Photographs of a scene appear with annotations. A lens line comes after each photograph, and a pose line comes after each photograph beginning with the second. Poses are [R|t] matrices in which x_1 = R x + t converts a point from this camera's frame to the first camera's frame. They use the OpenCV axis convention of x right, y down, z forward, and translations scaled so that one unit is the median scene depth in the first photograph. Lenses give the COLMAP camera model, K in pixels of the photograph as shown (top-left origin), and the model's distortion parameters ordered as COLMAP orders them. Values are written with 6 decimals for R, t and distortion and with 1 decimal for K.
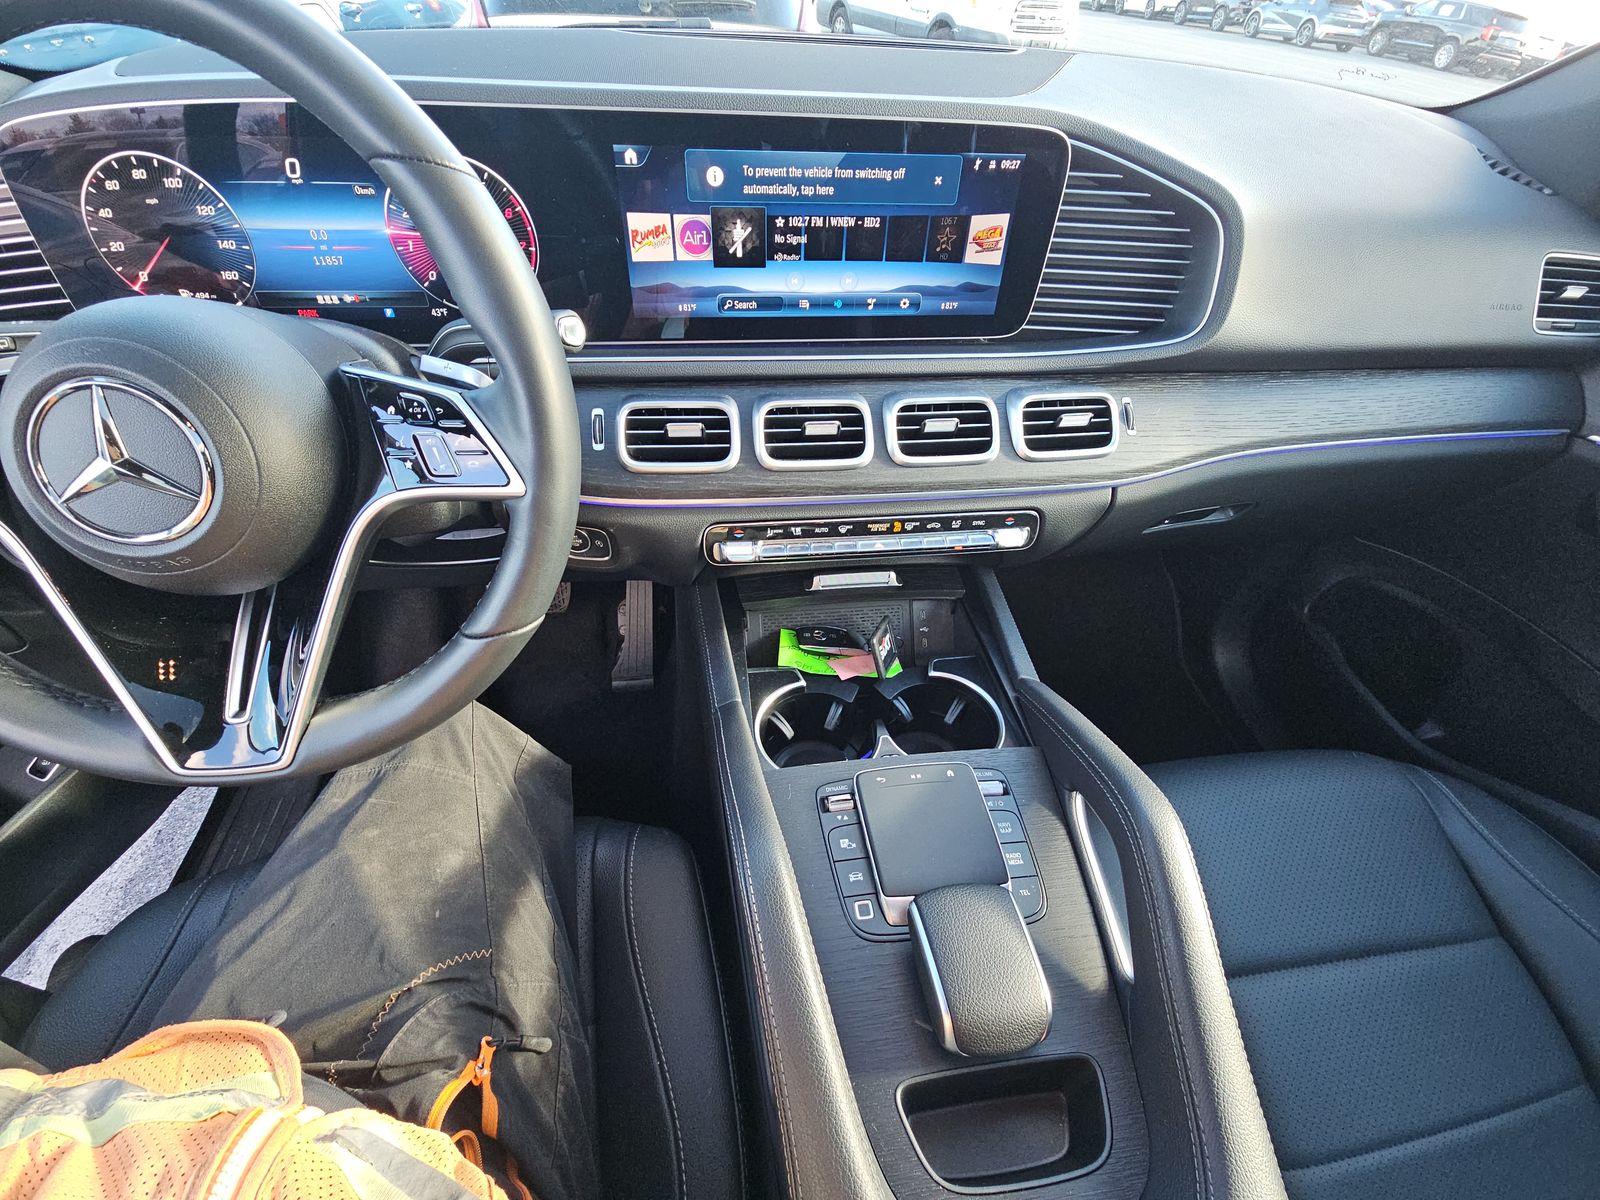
lens RADIAL K [[640.7, 0, 793.9], [0, 640.7, 609.4], [0, 0, 1]] dist [-0.008142, -0.004928]
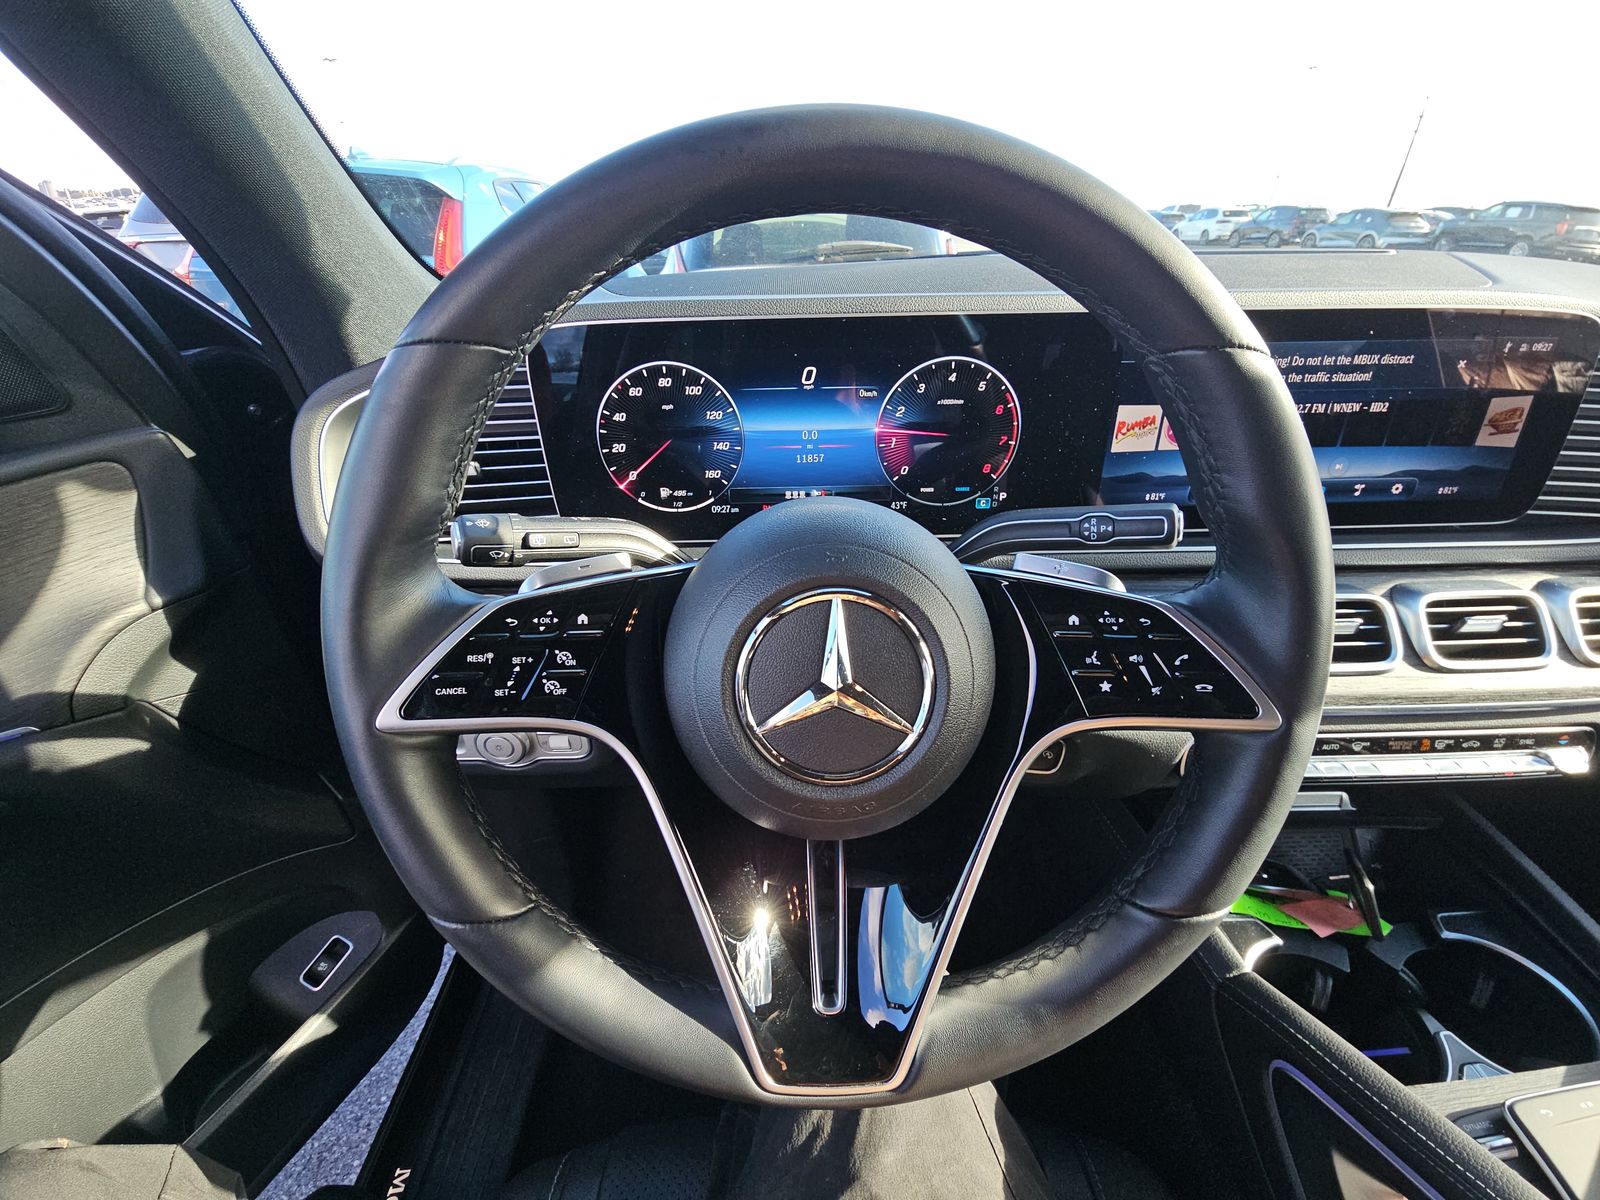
lens RADIAL K [[640.7, 0, 795.6], [0, 640.7, 609.4], [0, 0, 1]] dist [-0.008142, -0.004928]
pose [[0.990792, 0.002858, -0.135365, -0.579969], [-0.038013, 0.965435, -0.257856, -0.065867], [0.129949, 0.260627, 0.956654, 0.106443]]
